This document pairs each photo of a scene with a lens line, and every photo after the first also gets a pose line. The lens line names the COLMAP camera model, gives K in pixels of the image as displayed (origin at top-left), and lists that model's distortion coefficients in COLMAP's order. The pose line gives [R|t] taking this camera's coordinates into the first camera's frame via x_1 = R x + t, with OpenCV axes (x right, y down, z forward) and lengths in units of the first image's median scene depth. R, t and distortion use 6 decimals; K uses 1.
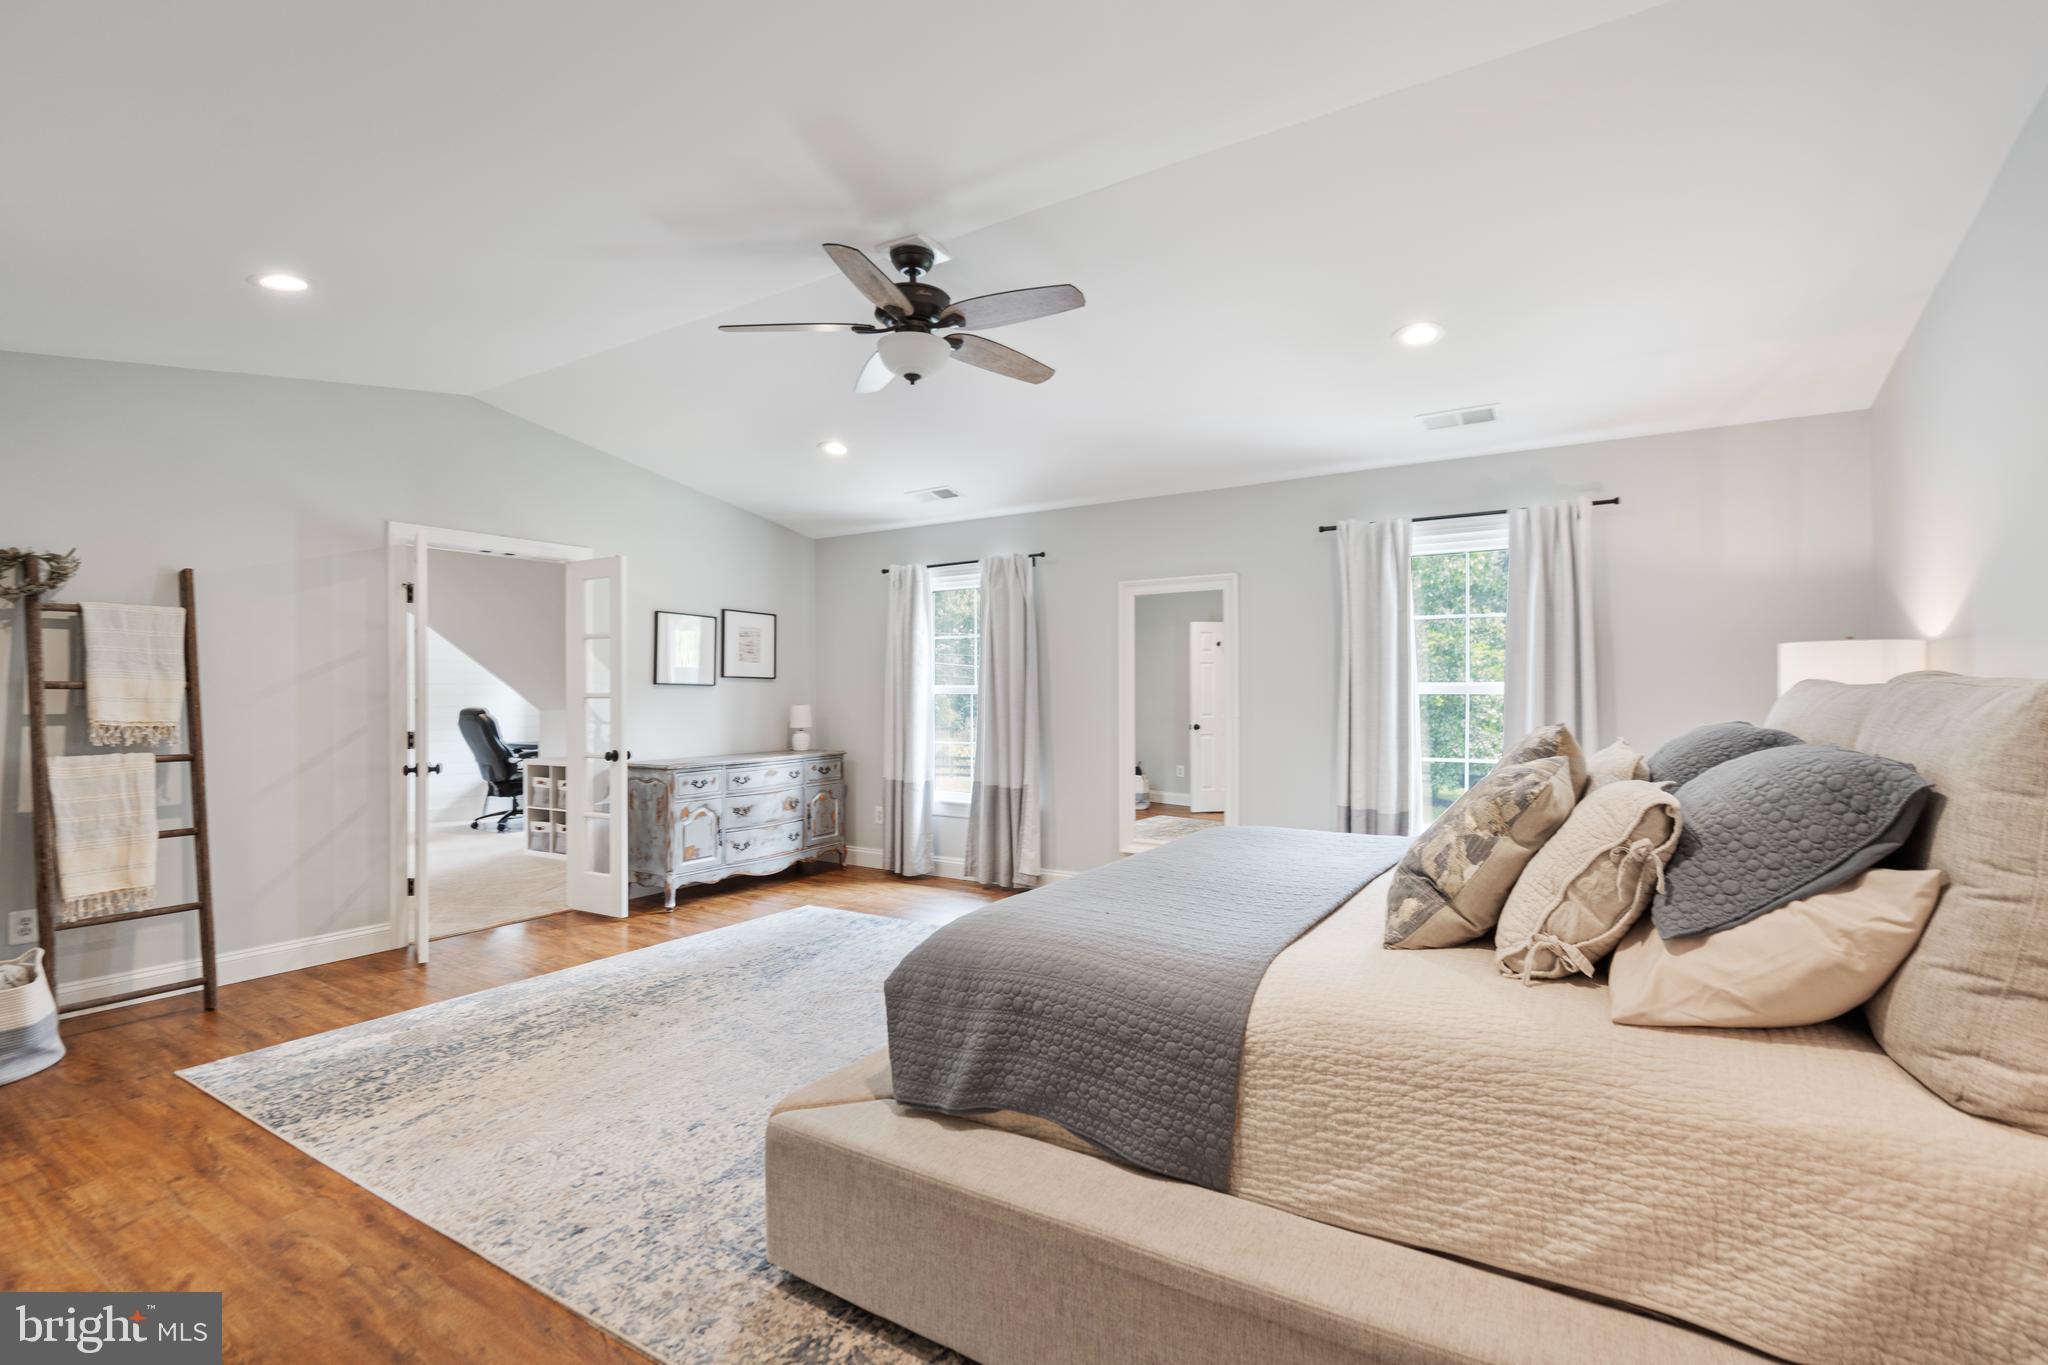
lens RADIAL K [[981.2, 0, 1024.0], [0, 981.2, 682.5], [0, 0, 1]] dist [-0.003134, -0.000279]
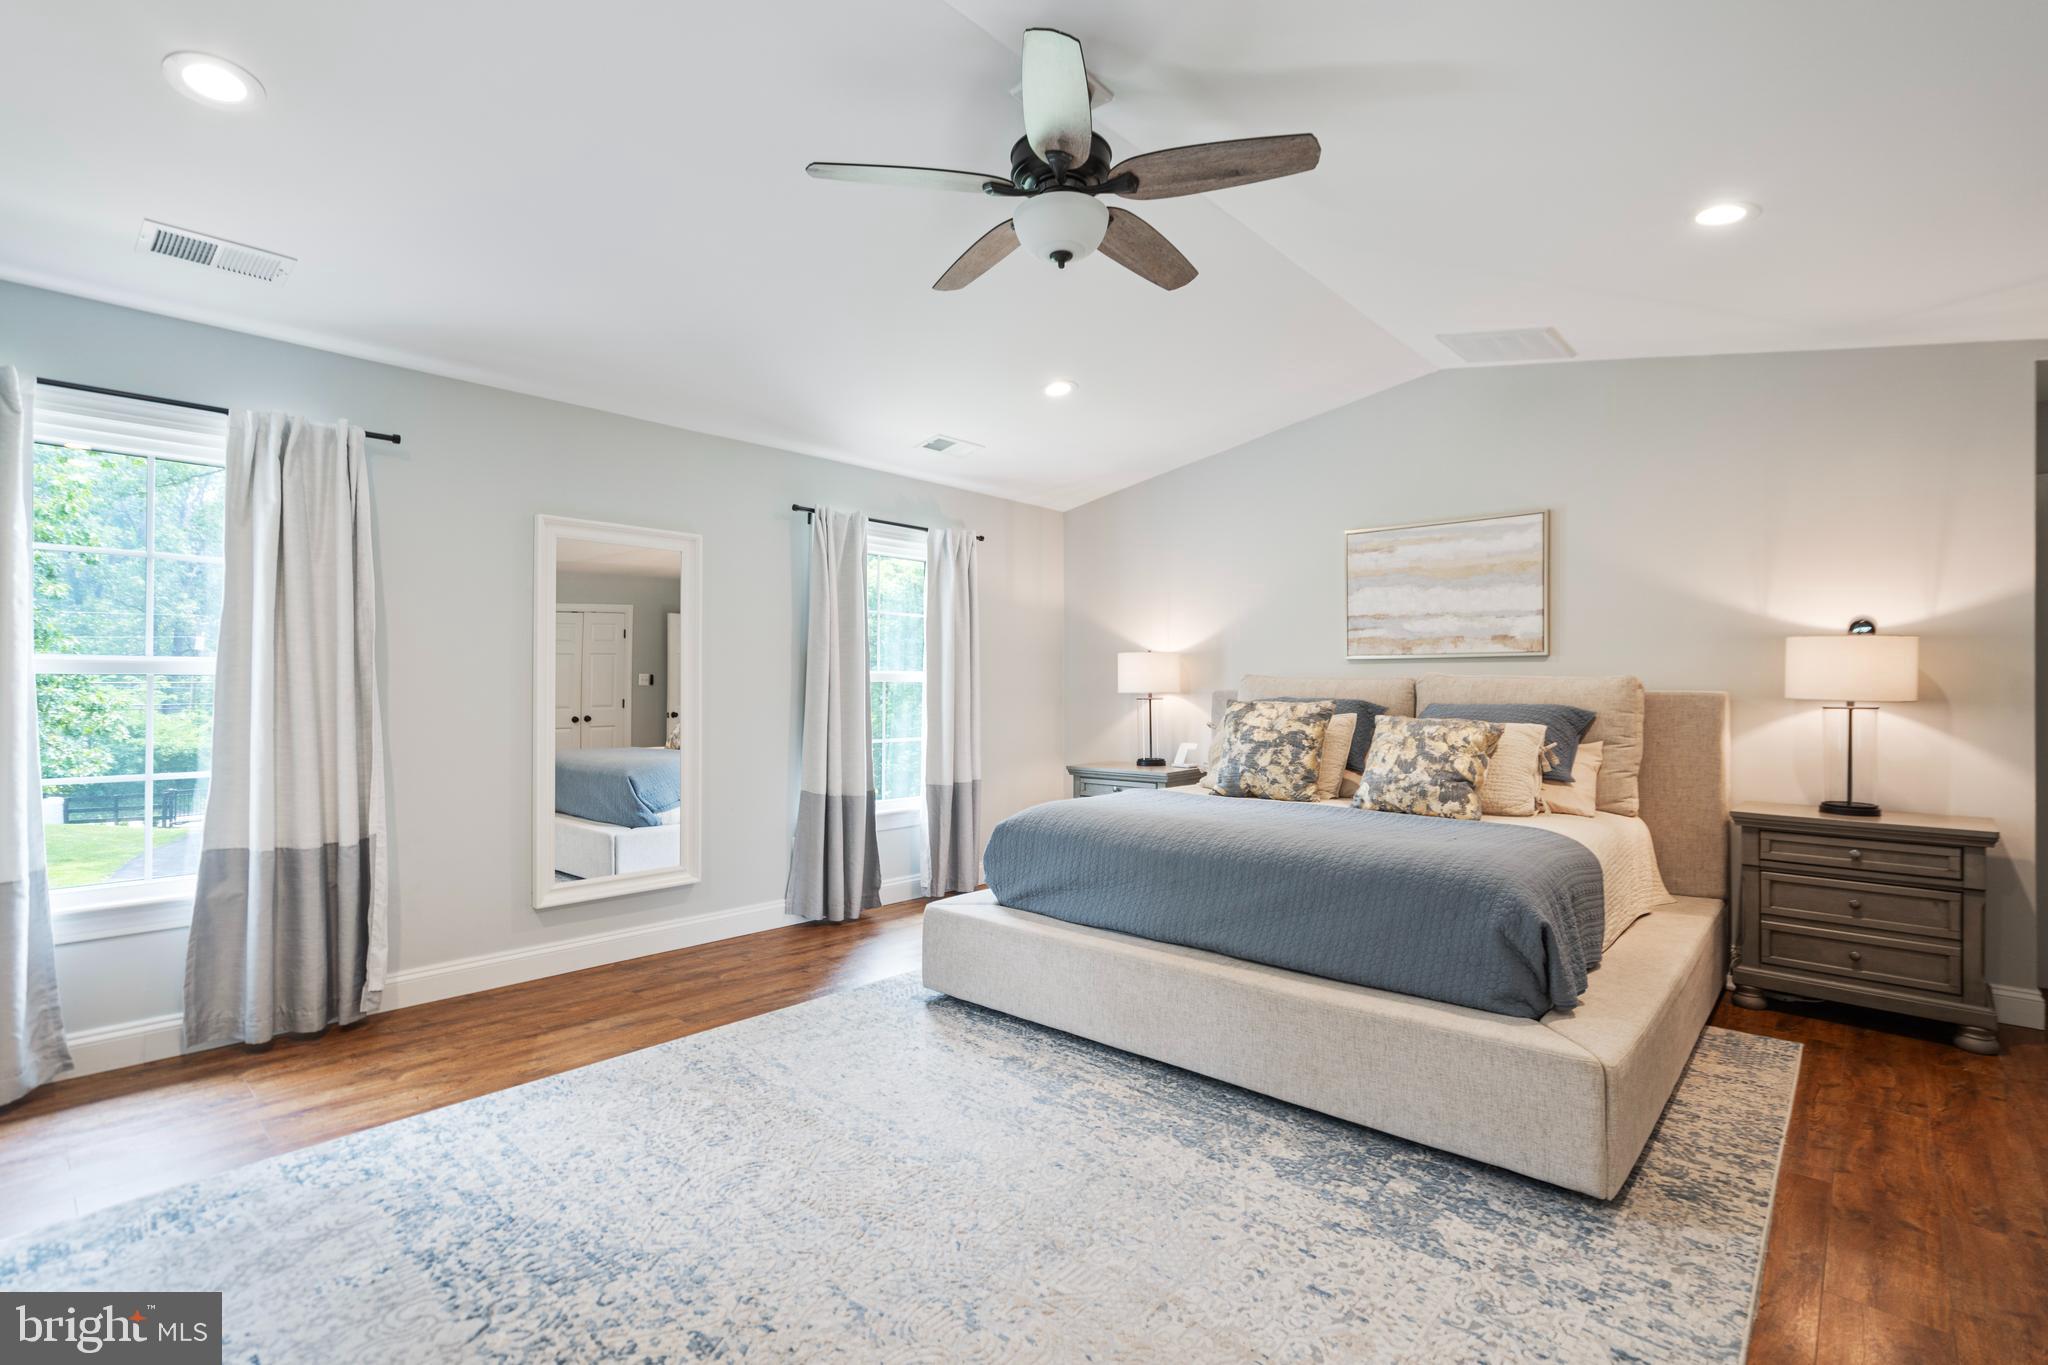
lens RADIAL K [[980.5, 0, 1024.0], [0, 980.5, 682.5], [0, 0, 1]] dist [0.001339, 0.000433]
pose [[0.128090, 0.004186, 0.991754, -0.634221], [-0.014618, 0.999890, -0.002332, 0.013527], [-0.991655, -0.014199, 0.128138, 0.673970]]
